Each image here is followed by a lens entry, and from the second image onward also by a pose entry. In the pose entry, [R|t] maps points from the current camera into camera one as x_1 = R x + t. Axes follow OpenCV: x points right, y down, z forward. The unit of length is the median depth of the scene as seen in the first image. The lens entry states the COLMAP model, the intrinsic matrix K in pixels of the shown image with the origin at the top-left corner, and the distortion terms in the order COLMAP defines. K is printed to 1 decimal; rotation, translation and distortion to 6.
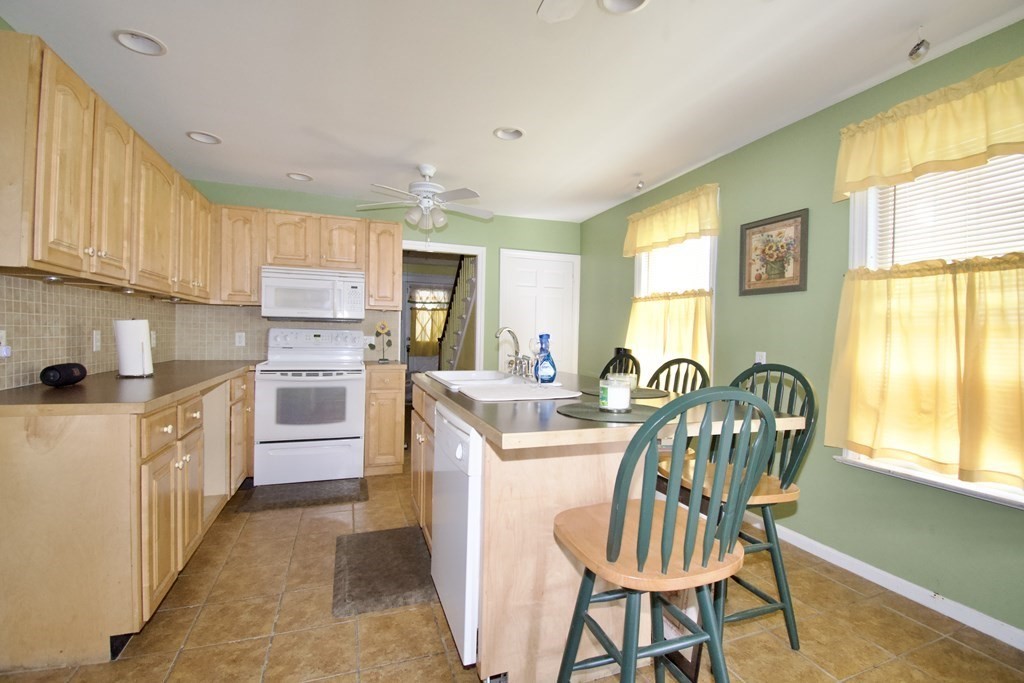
lens RADIAL K [[466.5, 0, 528.2], [0, 466.5, 340.5], [0, 0, 1]] dist [0.000941, -0.006030]
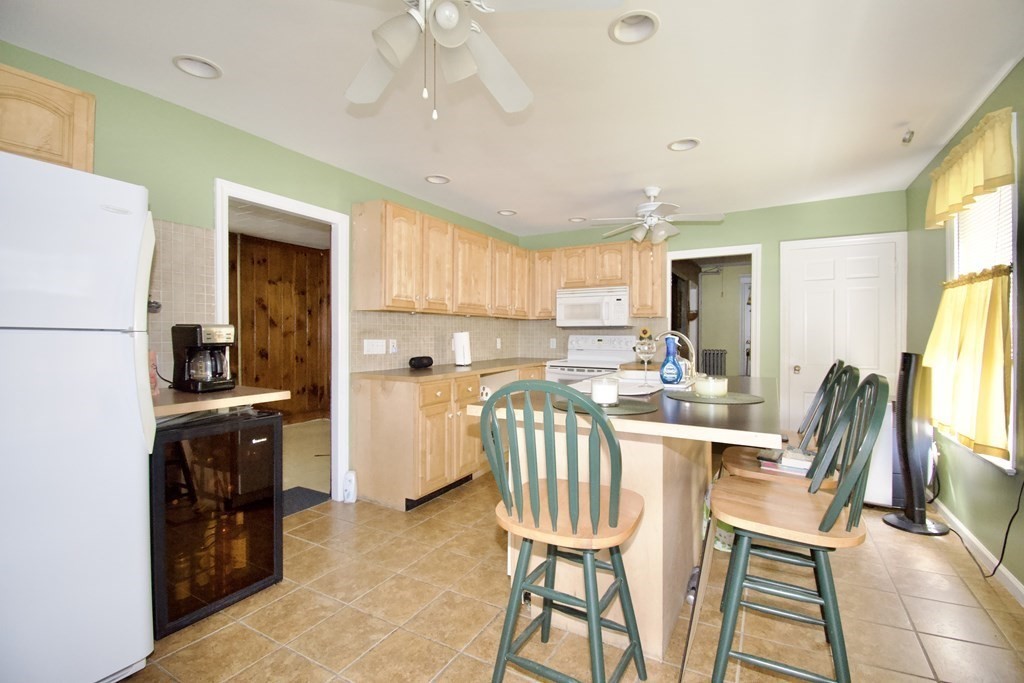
lens RADIAL K [[466.5, 0, 539.6], [0, 466.5, 336.8], [0, 0, 1]] dist [0.000941, -0.006030]
pose [[0.659942, -0.016942, -0.751126, 0.433720], [0.004855, 0.999821, -0.018285, 0.003099], [0.751301, 0.008420, 0.659906, 0.059272]]
